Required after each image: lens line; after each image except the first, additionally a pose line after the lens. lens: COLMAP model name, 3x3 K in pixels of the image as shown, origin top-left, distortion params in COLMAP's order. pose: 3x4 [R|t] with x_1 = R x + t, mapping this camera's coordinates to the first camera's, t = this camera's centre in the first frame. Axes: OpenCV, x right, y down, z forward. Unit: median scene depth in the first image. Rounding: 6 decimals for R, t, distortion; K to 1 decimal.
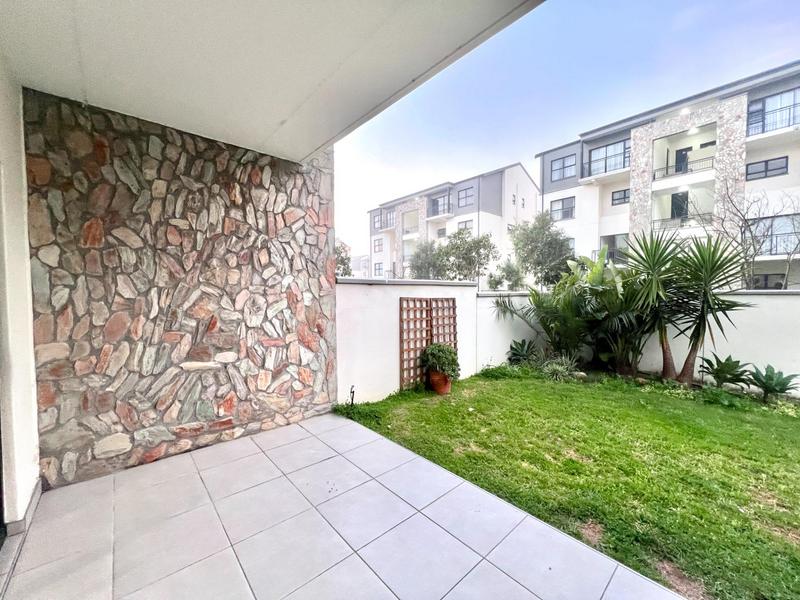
lens RADIAL K [[318.3, 0, 404.1], [0, 318.3, 304.3], [0, 0, 1]] dist [-0.001508, 0.000293]
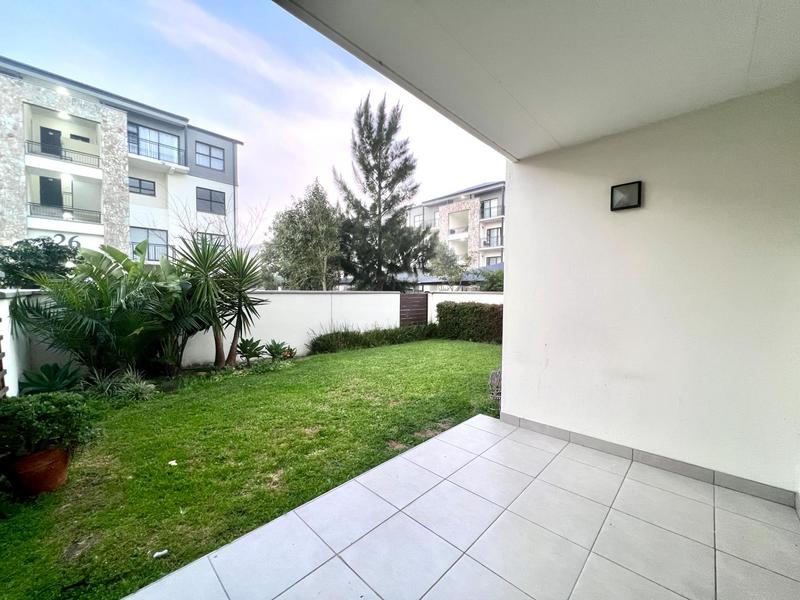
lens RADIAL K [[318.3, 0, 404.7], [0, 318.3, 300.4], [0, 0, 1]] dist [-0.001508, 0.000293]
pose [[-0.070529, -0.023917, 0.997223, -0.468611], [0.033163, 0.999104, 0.026307, -0.015581], [-0.996958, 0.034926, -0.069673, 0.520370]]
